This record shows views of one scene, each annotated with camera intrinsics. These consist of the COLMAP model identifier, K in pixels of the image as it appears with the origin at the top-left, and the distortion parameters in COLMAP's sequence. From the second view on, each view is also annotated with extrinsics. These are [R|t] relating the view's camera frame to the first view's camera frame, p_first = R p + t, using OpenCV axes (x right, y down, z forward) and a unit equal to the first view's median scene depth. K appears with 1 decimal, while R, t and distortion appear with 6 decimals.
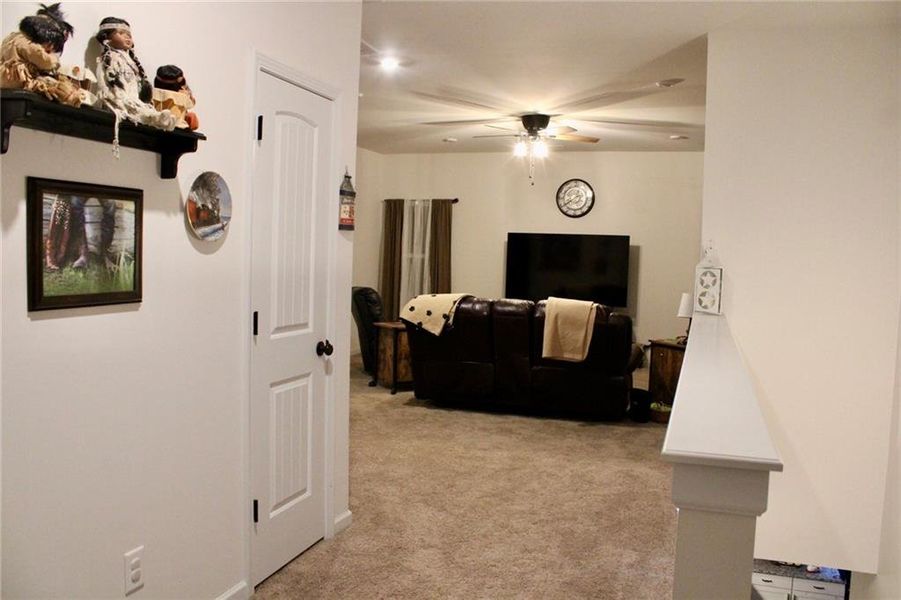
lens RADIAL K [[732.8, 0, 447.9], [0, 732.8, 298.6], [0, 0, 1]] dist [-0.122138, 0.037717]
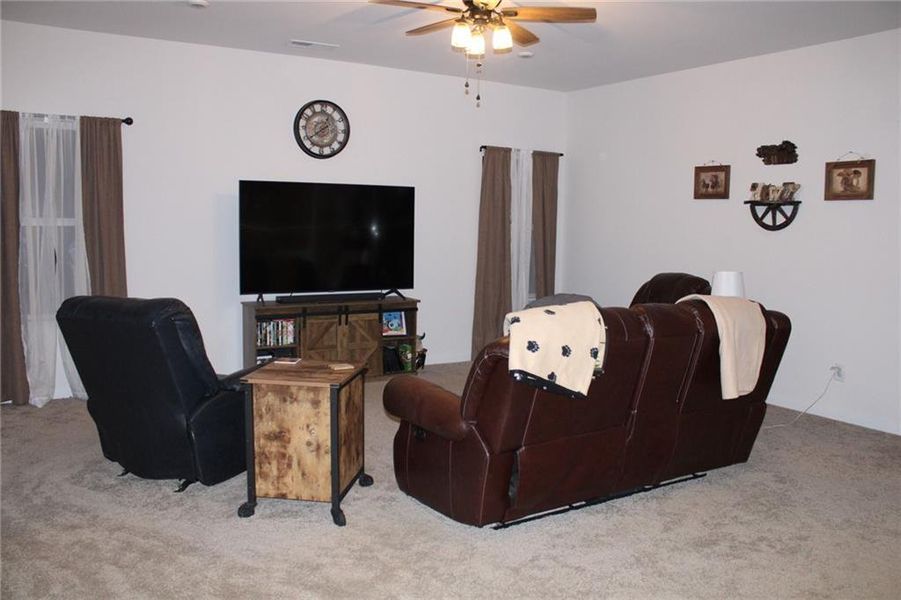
lens RADIAL K [[732.8, 0, 456.0], [0, 732.8, 306.0], [0, 0, 1]] dist [-0.122138, 0.037717]
pose [[0.638472, -0.108472, 0.761963, -0.267951], [0.049509, 0.993756, 0.099985, -0.037321], [-0.768051, -0.026114, 0.639856, 0.478874]]
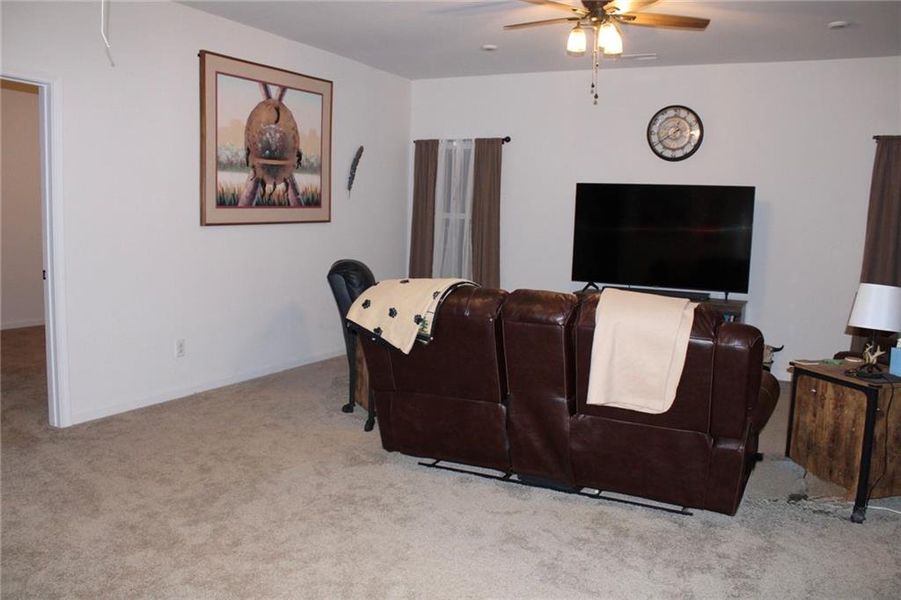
lens RADIAL K [[732.8, 0, 450.4], [0, 732.8, 304.3], [0, 0, 1]] dist [-0.122138, 0.037717]
pose [[0.989757, 0.014474, -0.142023, 0.062849], [-0.006399, 0.998345, 0.057155, -0.012405], [0.142616, -0.055661, 0.988212, 0.282012]]
